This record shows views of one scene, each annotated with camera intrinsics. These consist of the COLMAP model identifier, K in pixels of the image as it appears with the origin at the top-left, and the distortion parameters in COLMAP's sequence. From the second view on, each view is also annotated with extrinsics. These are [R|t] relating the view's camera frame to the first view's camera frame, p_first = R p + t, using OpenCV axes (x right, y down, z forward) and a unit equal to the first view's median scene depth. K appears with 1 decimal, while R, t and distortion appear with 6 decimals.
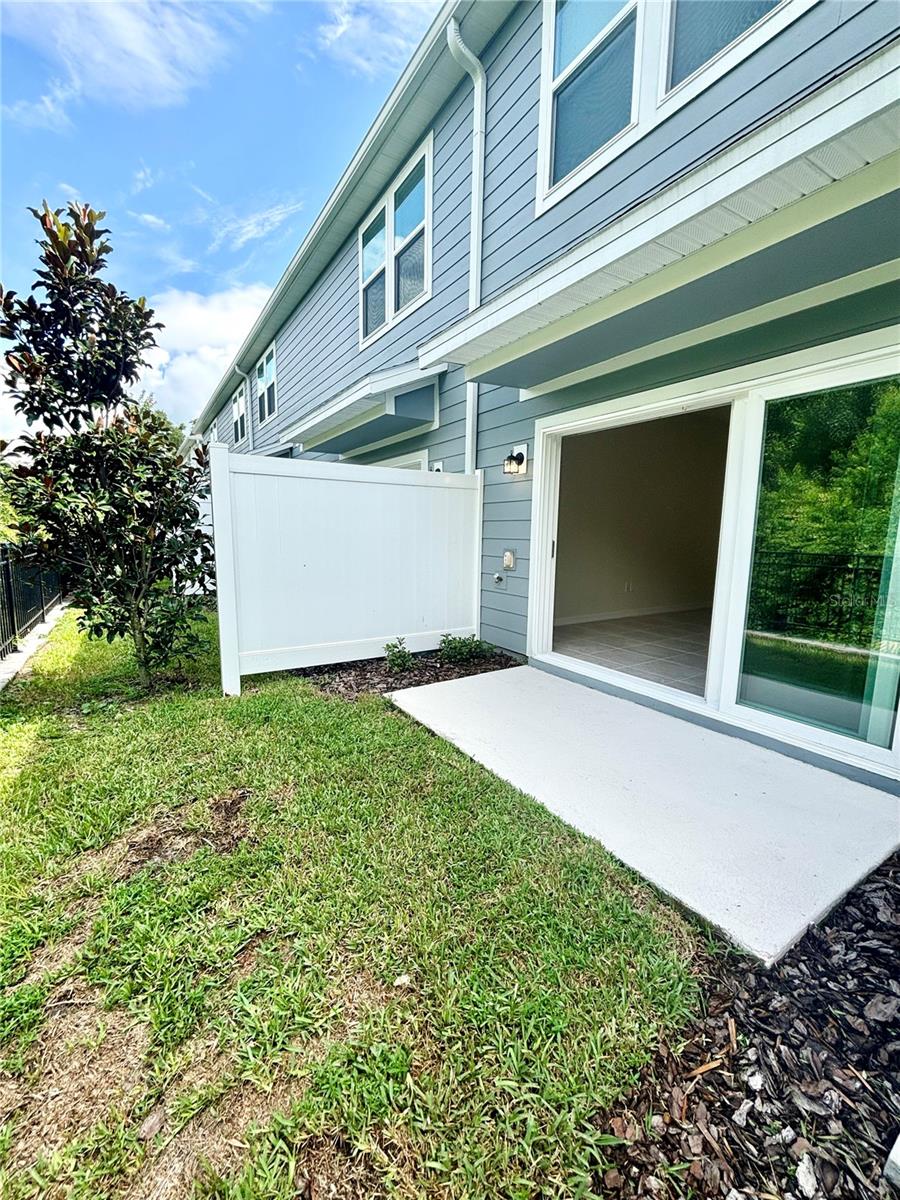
lens RADIAL K [[485.9, 0, 450.0], [0, 485.9, 600.0], [0, 0, 1]] dist [0.000508, -0.000058]
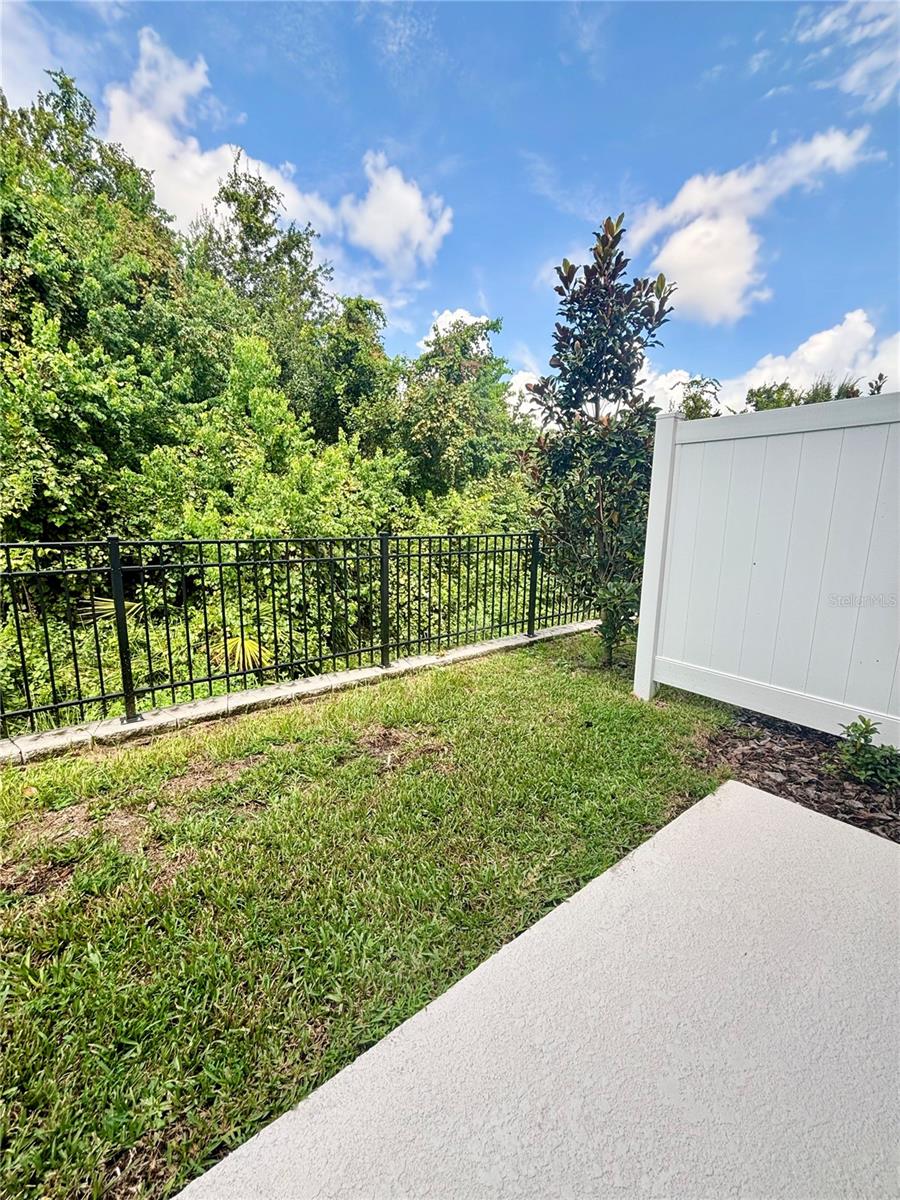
lens RADIAL K [[485.9, 0, 450.0], [0, 485.9, 600.0], [0, 0, 1]] dist [0.000508, -0.000058]
pose [[0.093429, 0.157579, -0.983077, 0.420292], [-0.149672, 0.978398, 0.142605, -0.067069], [0.984312, 0.133816, 0.114996, 0.574715]]
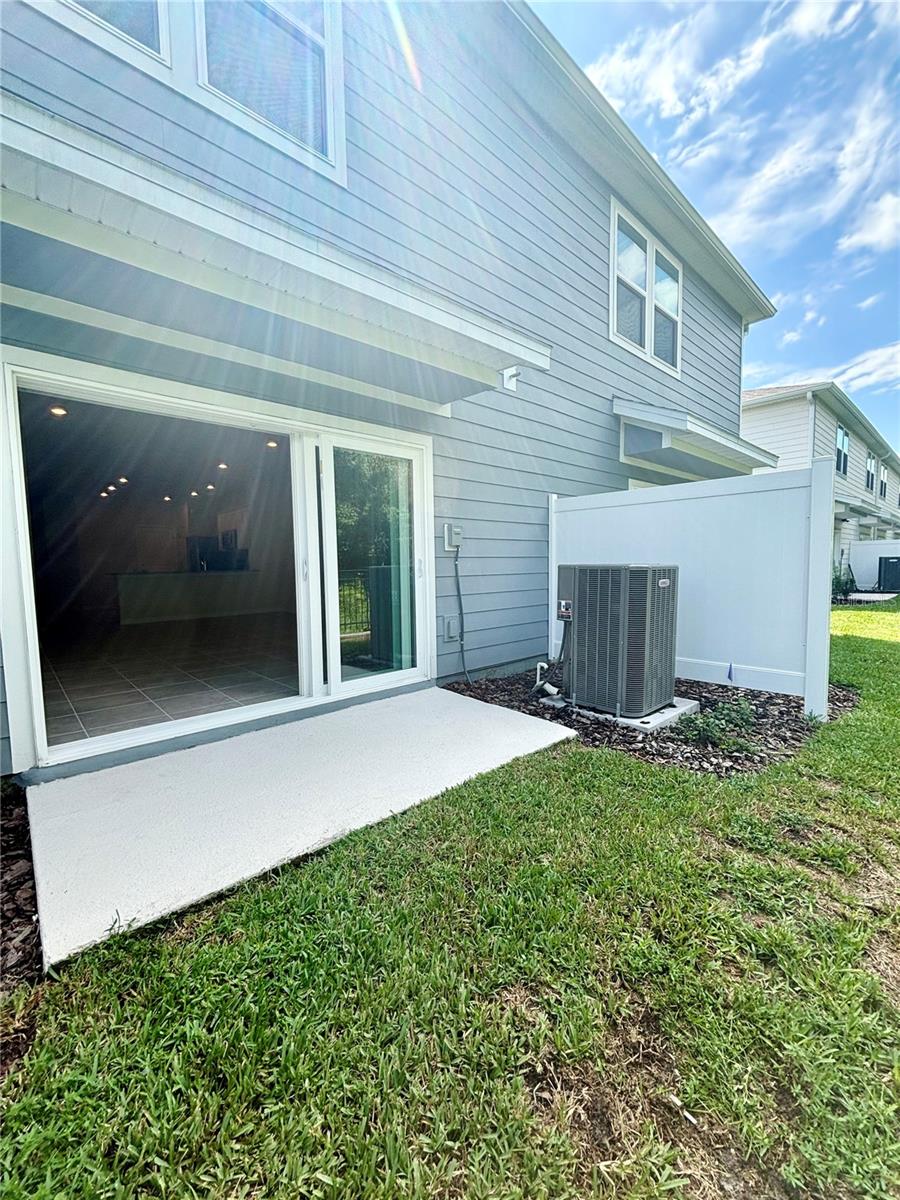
lens RADIAL K [[485.9, 0, 450.0], [0, 485.9, 600.0], [0, 0, 1]] dist [0.000508, -0.000058]
pose [[-0.173598, -0.095022, 0.980222, -0.572835], [0.149714, 0.981219, 0.121633, -0.089893], [-0.973370, 0.167868, -0.156112, 0.753782]]
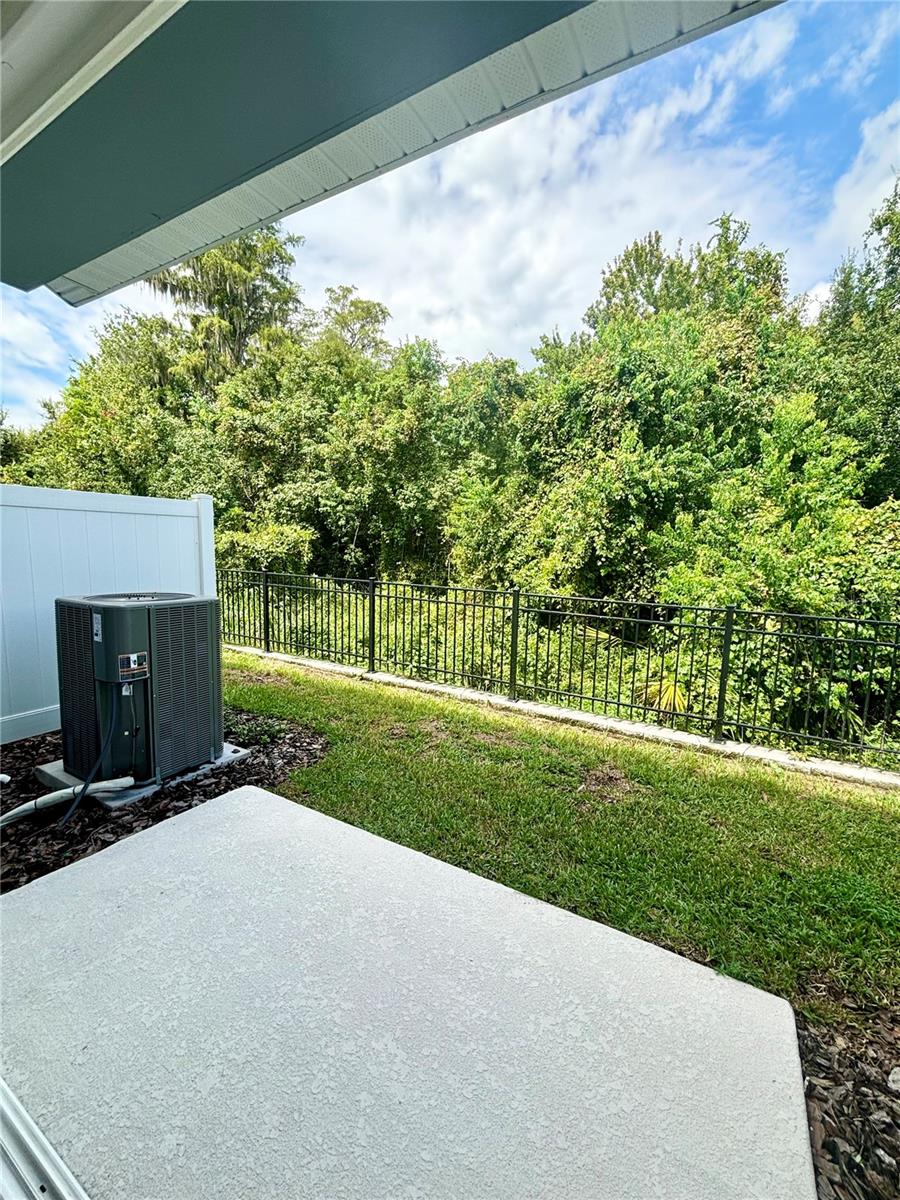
lens RADIAL K [[485.9, 0, 450.0], [0, 485.9, 600.0], [0, 0, 1]] dist [0.000508, -0.000058]
pose [[-0.892839, 0.008919, -0.450289, 0.340532], [-0.105874, 0.967629, 0.229095, -0.239698], [0.437756, 0.252219, -0.862992, 1.224239]]
